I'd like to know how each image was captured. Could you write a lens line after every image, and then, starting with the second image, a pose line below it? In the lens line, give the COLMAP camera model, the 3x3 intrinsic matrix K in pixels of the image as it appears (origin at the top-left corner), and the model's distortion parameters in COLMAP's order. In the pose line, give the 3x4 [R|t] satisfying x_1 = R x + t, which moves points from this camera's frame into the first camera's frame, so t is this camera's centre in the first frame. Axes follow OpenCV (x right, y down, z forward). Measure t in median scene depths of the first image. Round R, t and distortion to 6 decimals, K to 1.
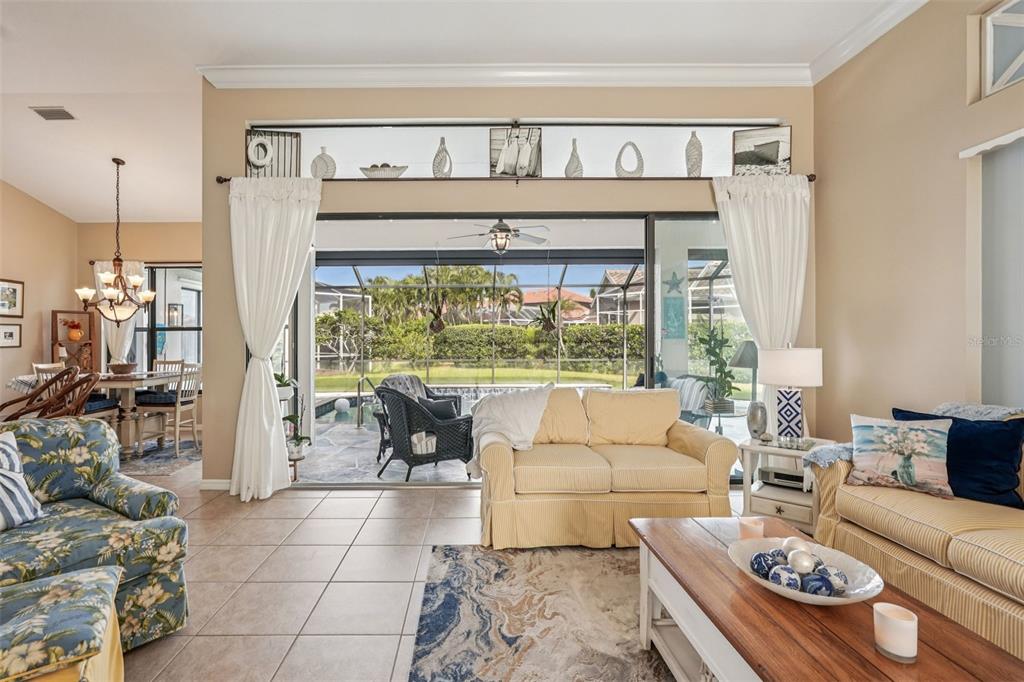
lens RADIAL K [[471.1, 0, 474.9], [0, 471.1, 333.9], [0, 0, 1]] dist [-0.002404, 0.000563]
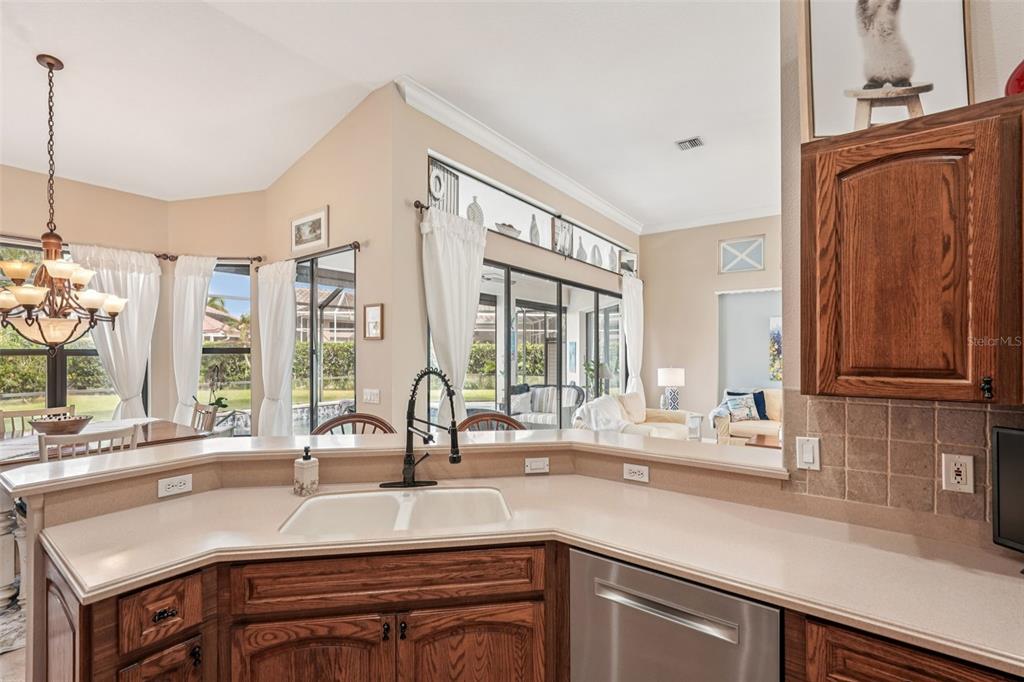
lens RADIAL K [[453.6, 0, 511.7], [0, 453.6, 348.4], [0, 0, 1]] dist [-0.005315, 0.000629]
pose [[0.591287, 0.010468, 0.806393, -1.136390], [-0.013261, 0.999907, -0.003256, -0.036433], [-0.806352, -0.008768, 0.591371, 0.297500]]
